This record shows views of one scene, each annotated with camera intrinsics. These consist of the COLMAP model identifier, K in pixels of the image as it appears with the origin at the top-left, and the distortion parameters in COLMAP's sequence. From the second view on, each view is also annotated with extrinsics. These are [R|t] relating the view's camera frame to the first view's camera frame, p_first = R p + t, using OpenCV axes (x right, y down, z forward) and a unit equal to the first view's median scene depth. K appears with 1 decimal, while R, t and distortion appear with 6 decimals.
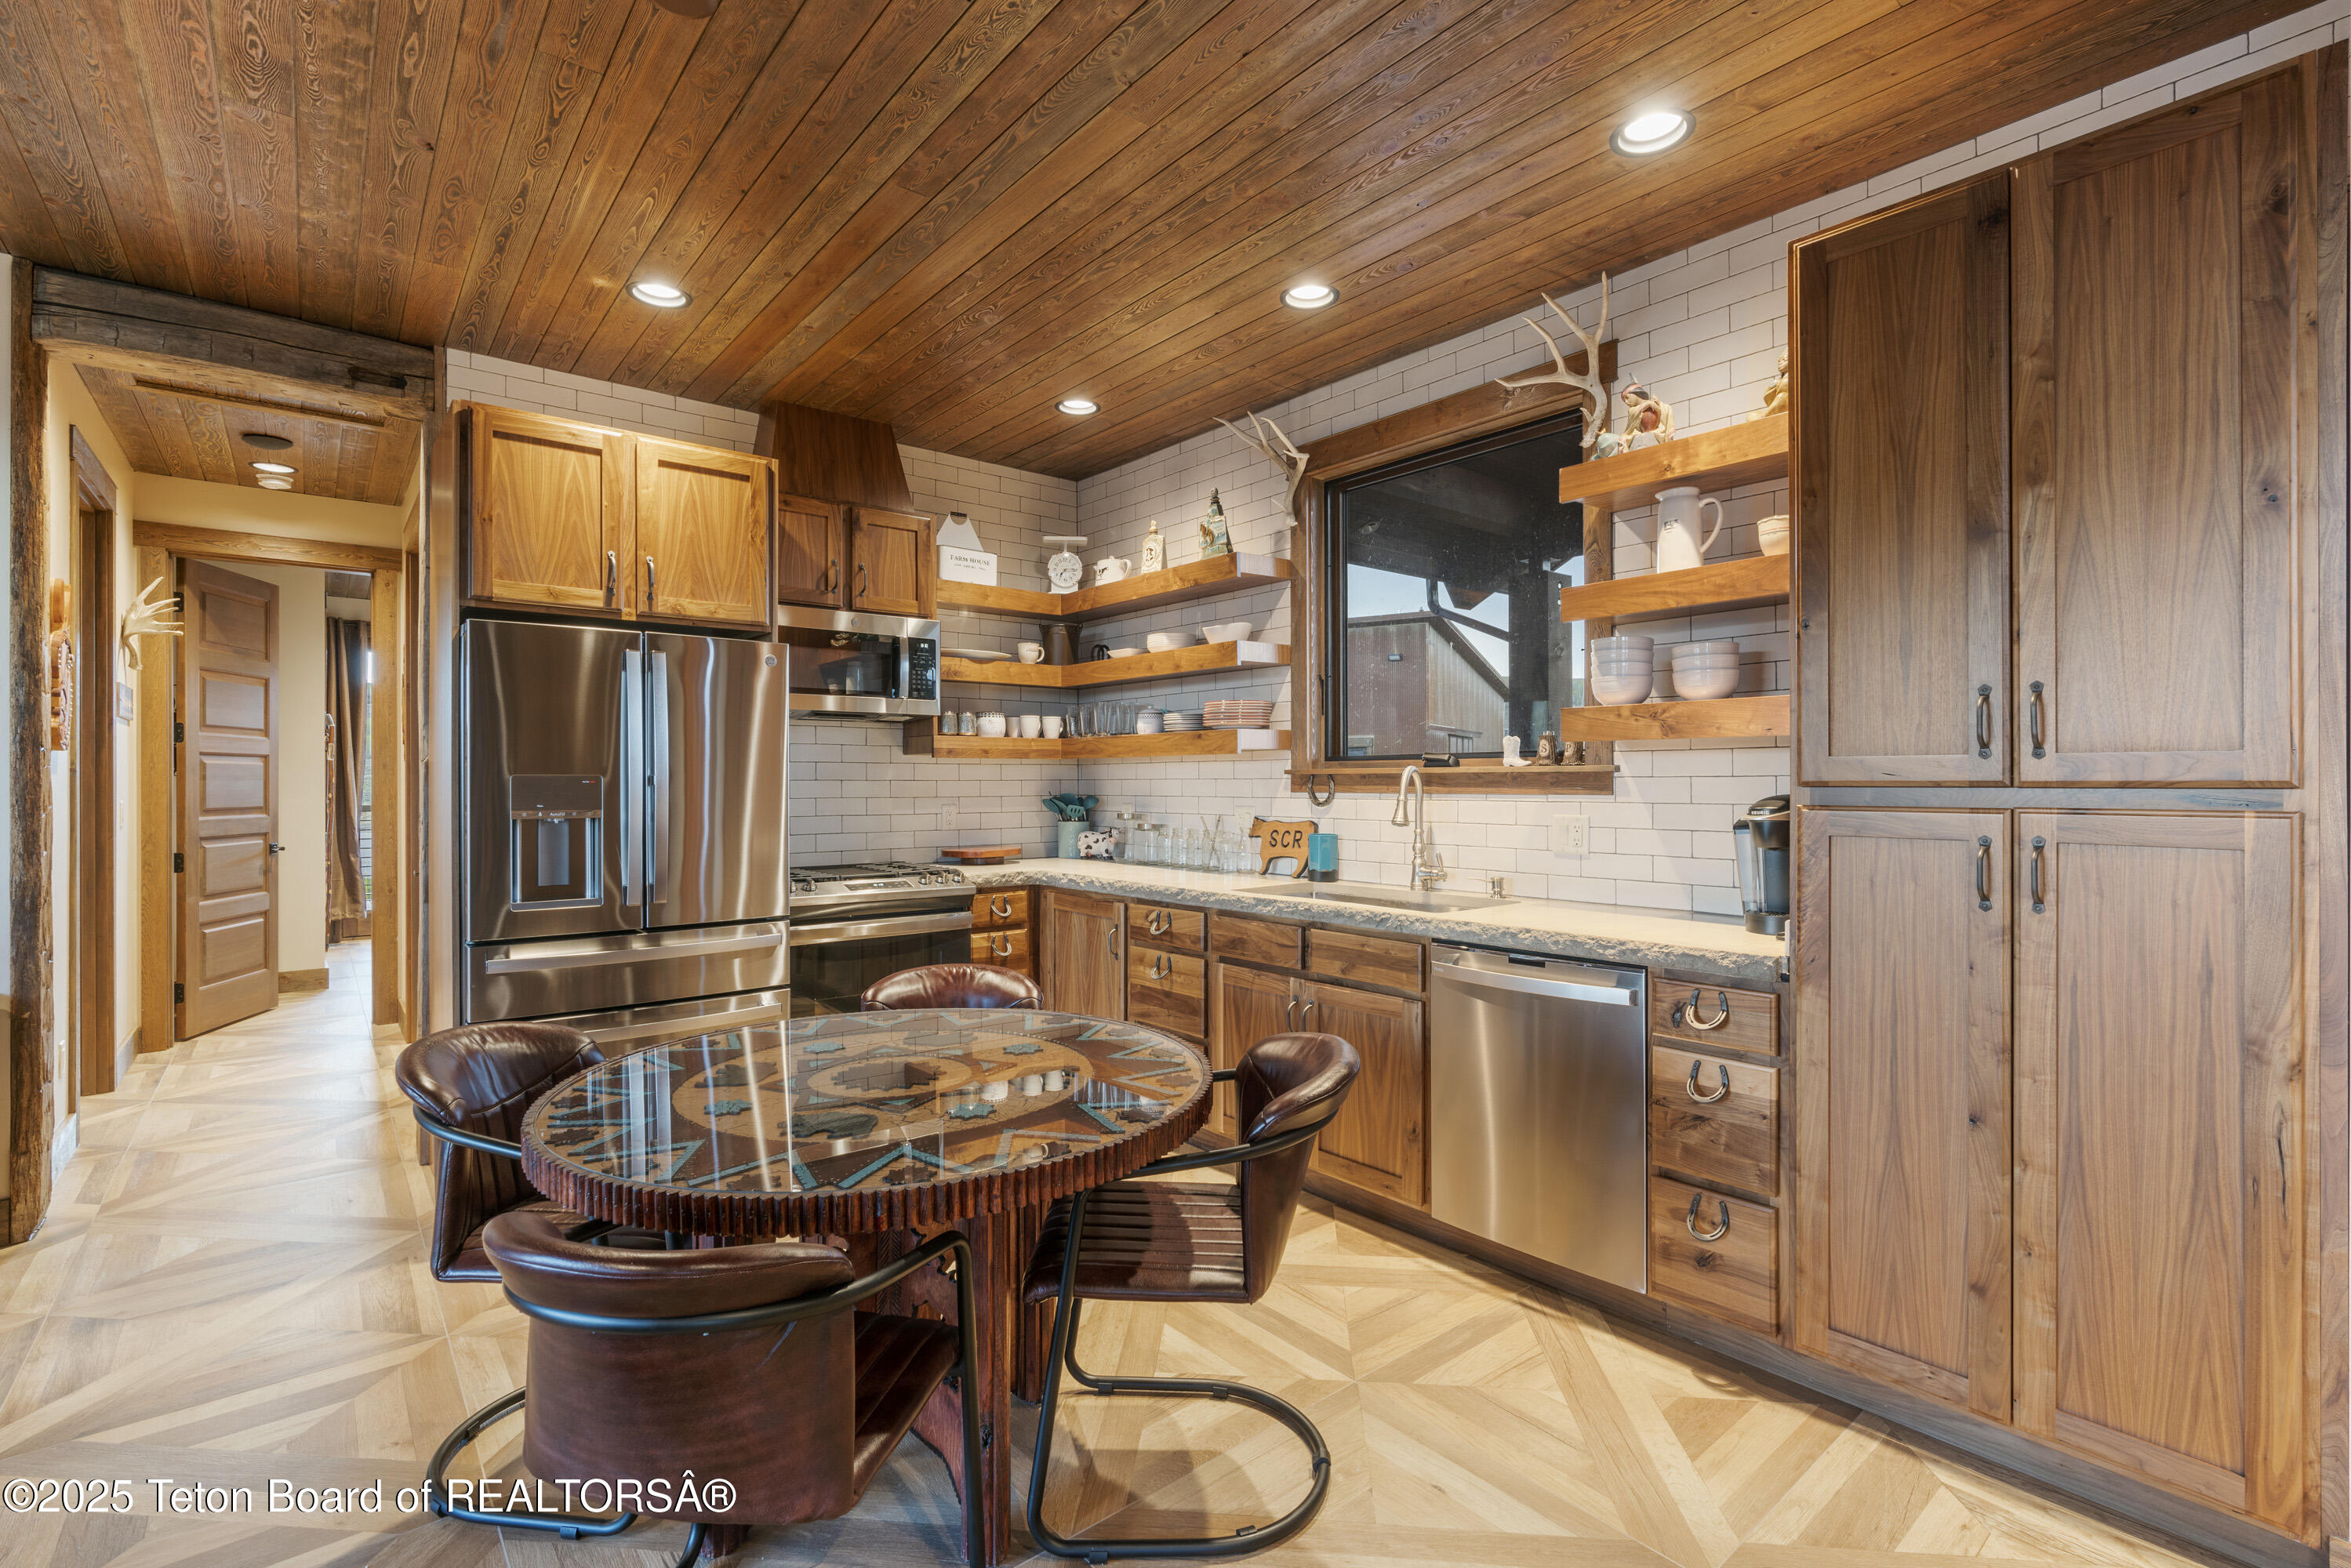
lens RADIAL K [[1062.2, 0, 1164.6], [0, 1062.2, 781.2], [0, 0, 1]] dist [-0.004197, 0.000972]
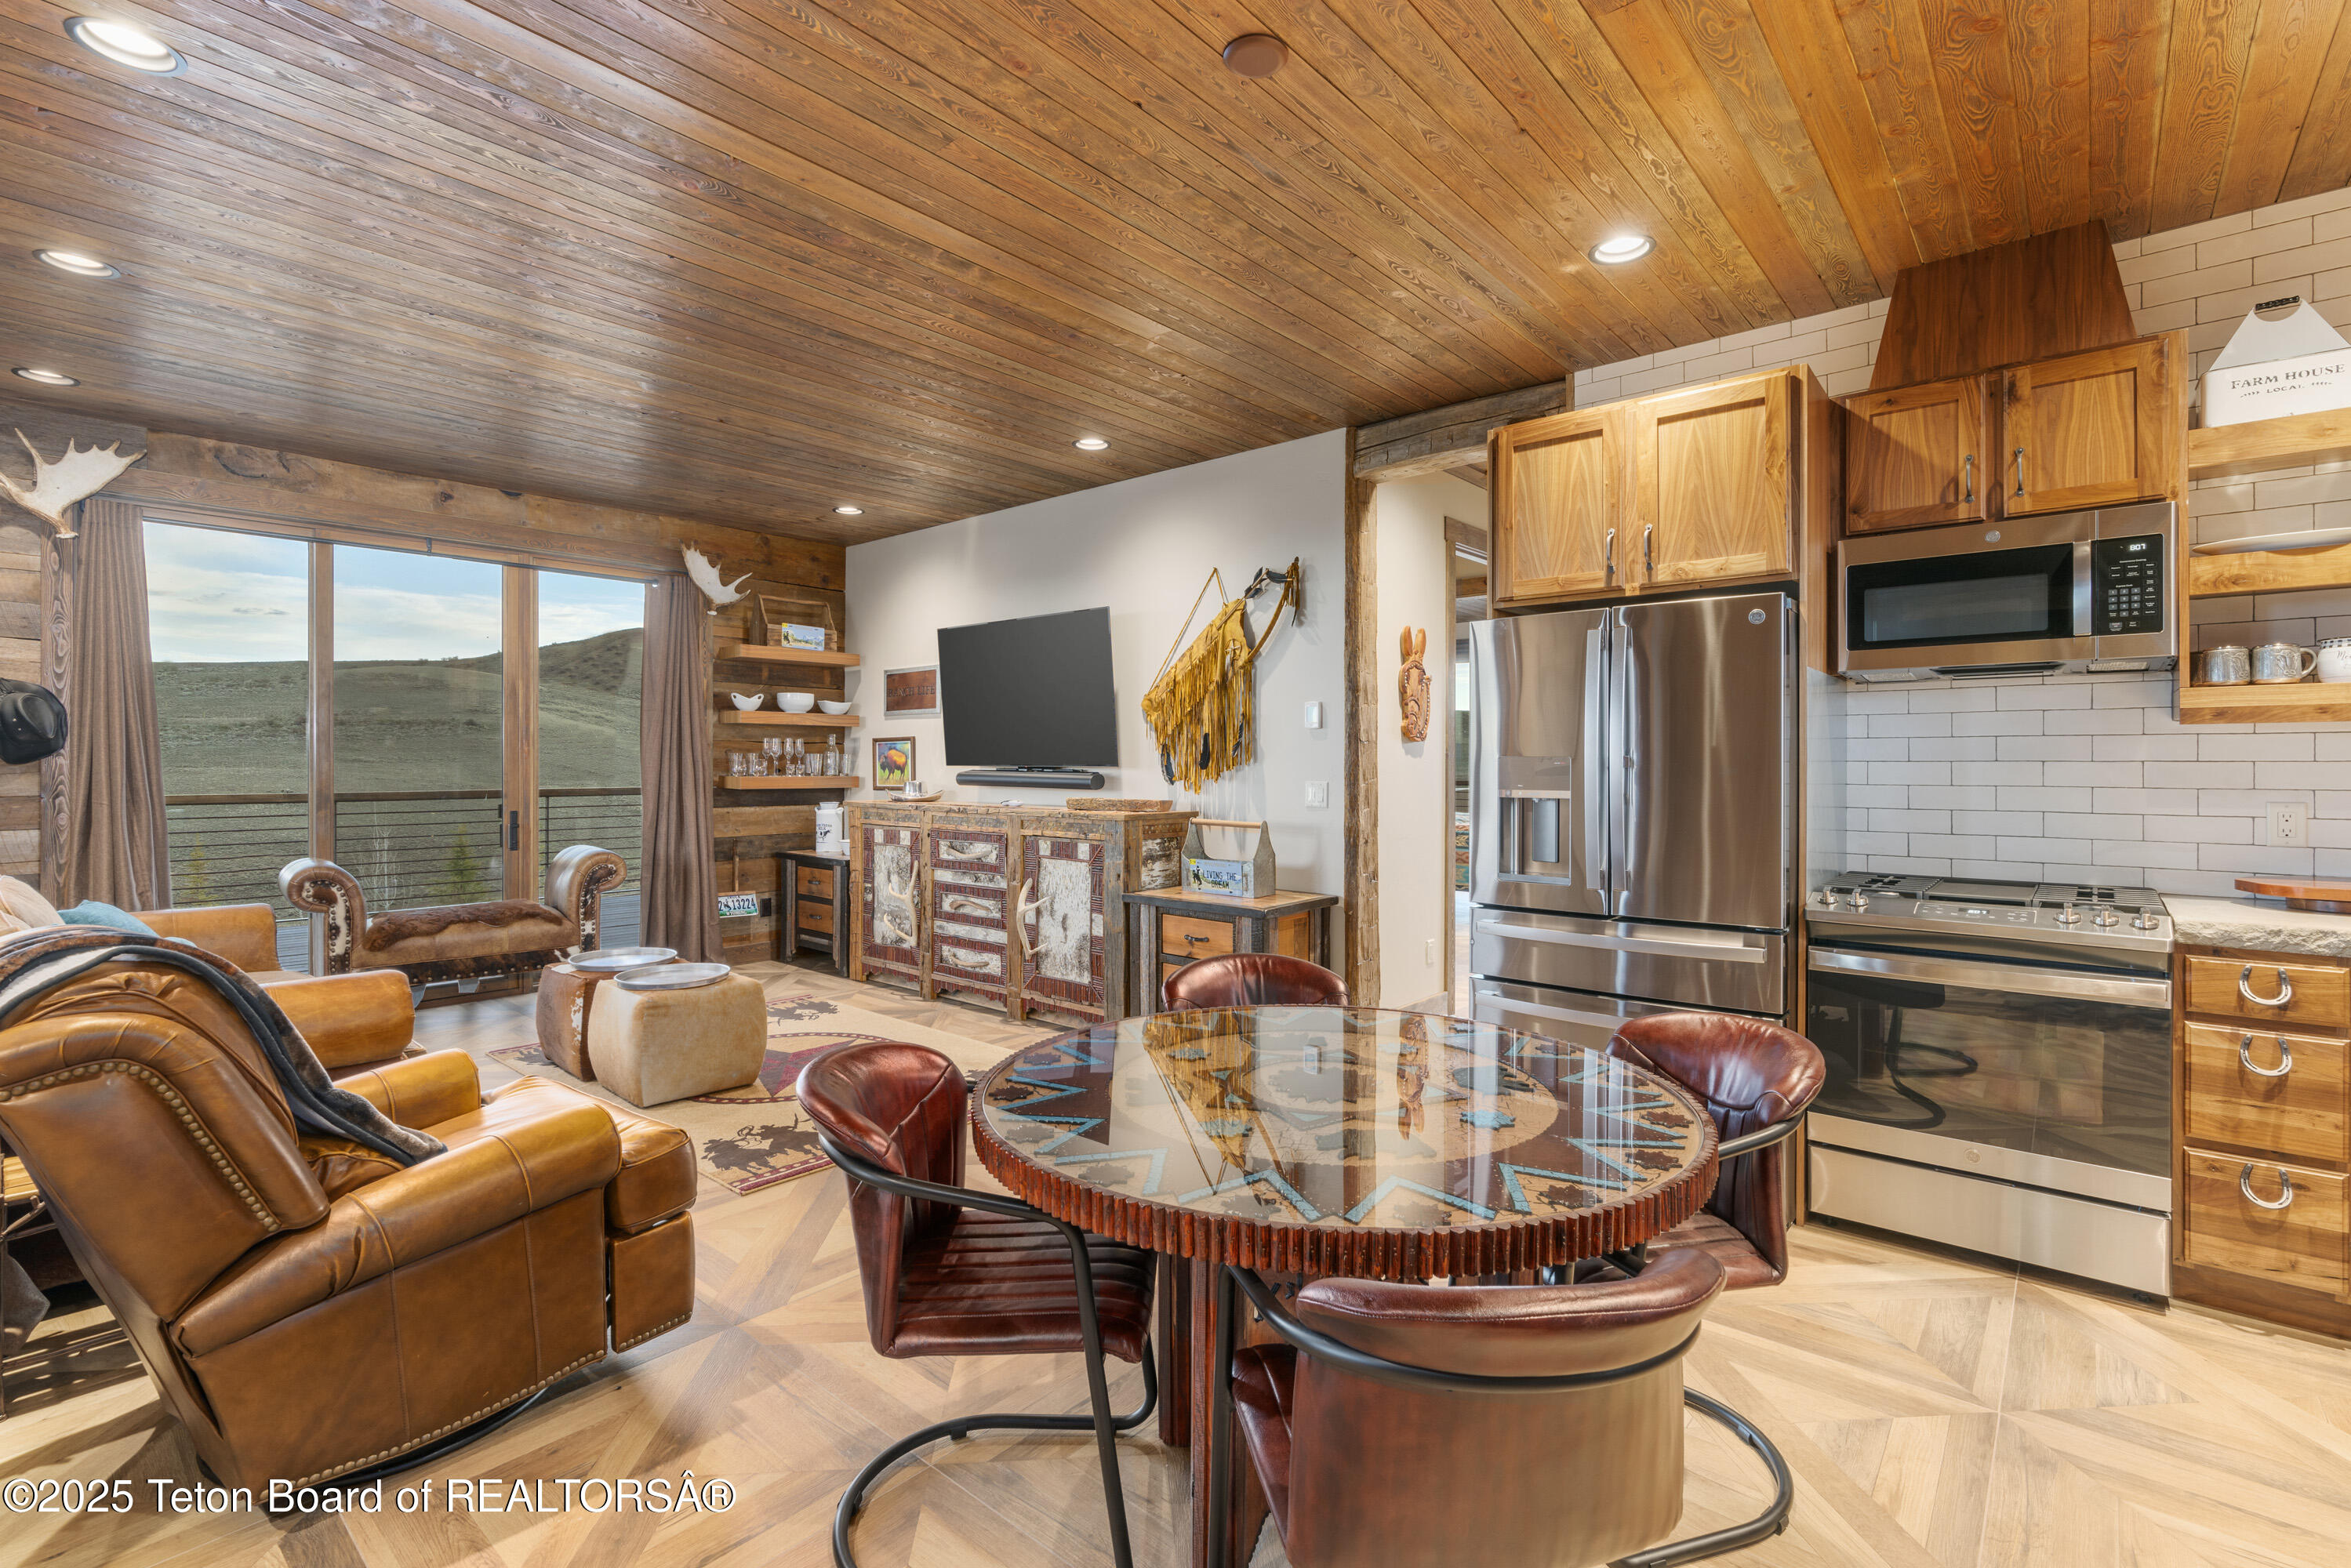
lens RADIAL K [[1062.2, 0, 1175.7], [0, 1062.2, 768.9], [0, 0, 1]] dist [-0.004197, 0.000972]
pose [[0.175252, 0.007395, -0.984496, 0.358189], [-0.002655, 0.999972, 0.007038, 0.000776], [0.984520, 0.001380, 0.175267, 0.401790]]
